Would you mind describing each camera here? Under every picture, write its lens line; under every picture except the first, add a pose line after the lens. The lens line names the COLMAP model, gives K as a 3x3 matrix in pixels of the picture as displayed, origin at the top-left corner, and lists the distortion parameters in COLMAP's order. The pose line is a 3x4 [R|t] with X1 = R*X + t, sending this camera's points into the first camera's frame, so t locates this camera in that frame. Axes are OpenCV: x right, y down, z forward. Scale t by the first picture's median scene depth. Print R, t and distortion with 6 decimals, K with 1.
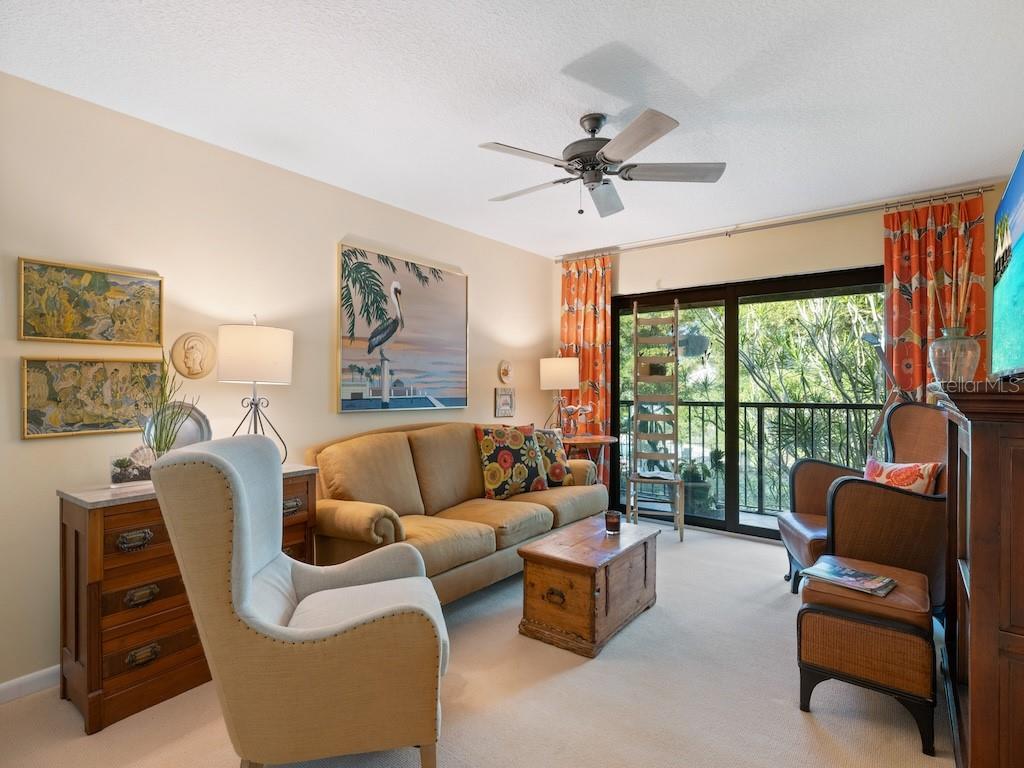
lens RADIAL K [[520.7, 0, 510.1], [0, 520.7, 385.1], [0, 0, 1]] dist [0.002553, 0.000138]
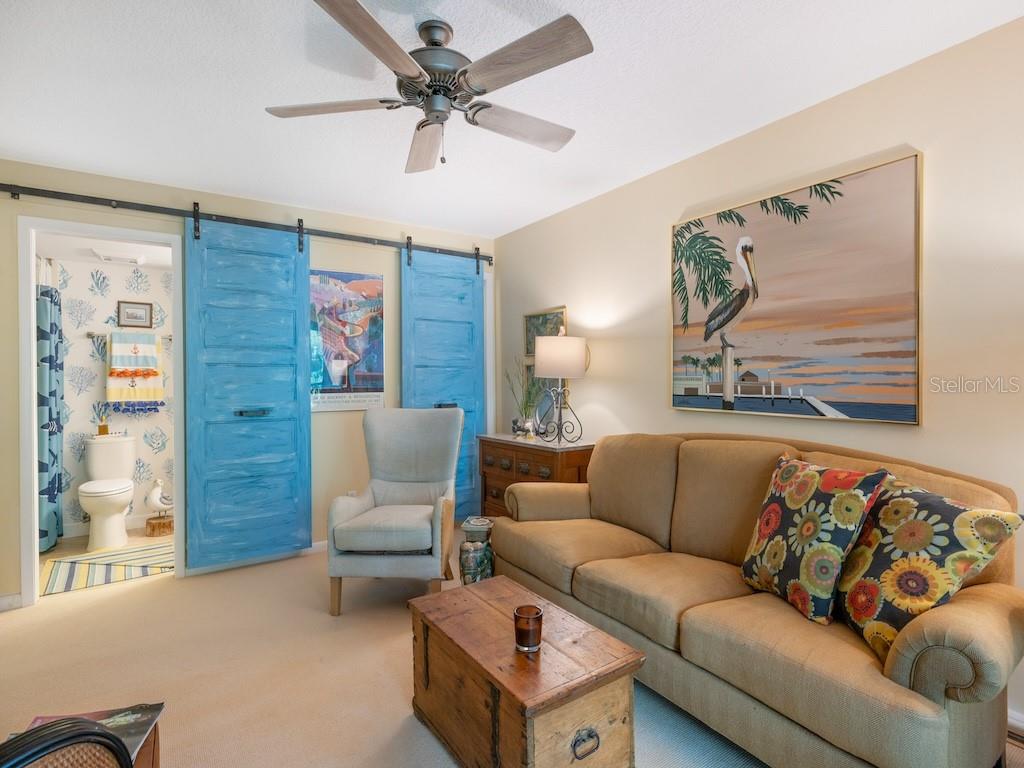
lens RADIAL K [[520.7, 0, 509.9], [0, 520.7, 381.4], [0, 0, 1]] dist [0.002553, 0.000138]
pose [[-0.312107, 0.011487, -0.949978, 0.601268], [0.005074, 0.999933, 0.010424, -0.006303], [0.950033, -0.001567, -0.312144, 0.950139]]
